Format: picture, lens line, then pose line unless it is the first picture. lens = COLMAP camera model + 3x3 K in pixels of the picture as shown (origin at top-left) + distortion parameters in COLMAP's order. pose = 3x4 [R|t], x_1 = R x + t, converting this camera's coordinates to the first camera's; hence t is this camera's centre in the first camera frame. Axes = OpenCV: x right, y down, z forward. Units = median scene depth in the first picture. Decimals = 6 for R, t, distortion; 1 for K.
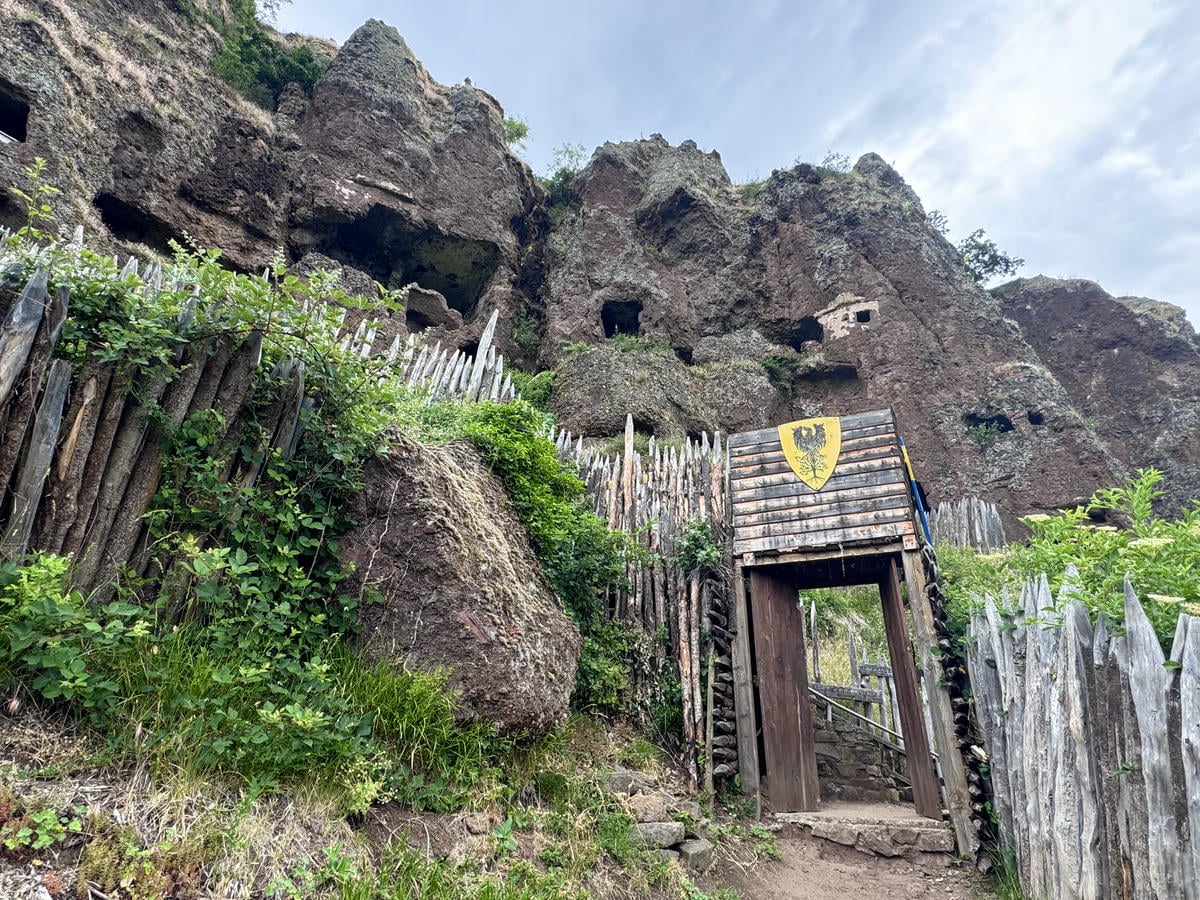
lens RADIAL K [[665.7, 0, 600.4], [0, 665.7, 446.3], [0, 0, 1]] dist [-0.000143, 0.000571]
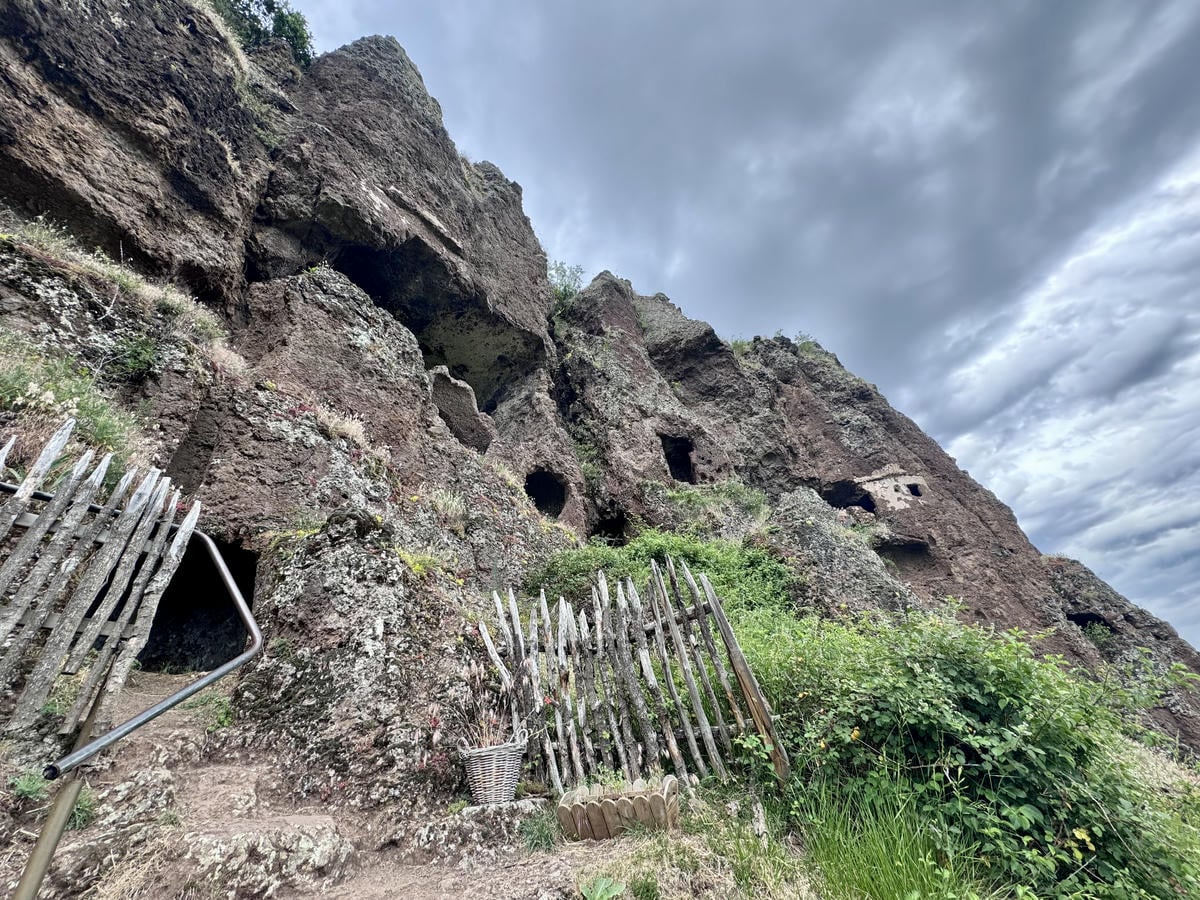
lens RADIAL K [[474.8, 0, 595.1], [0, 474.8, 445.6], [0, 0, 1]] dist [0.000497, -0.000524]
pose [[0.908827, 0.139407, 0.393191, -0.323976], [-0.069162, 0.979820, -0.187536, -0.091938], [-0.411400, 0.143244, 0.900129, 0.535672]]
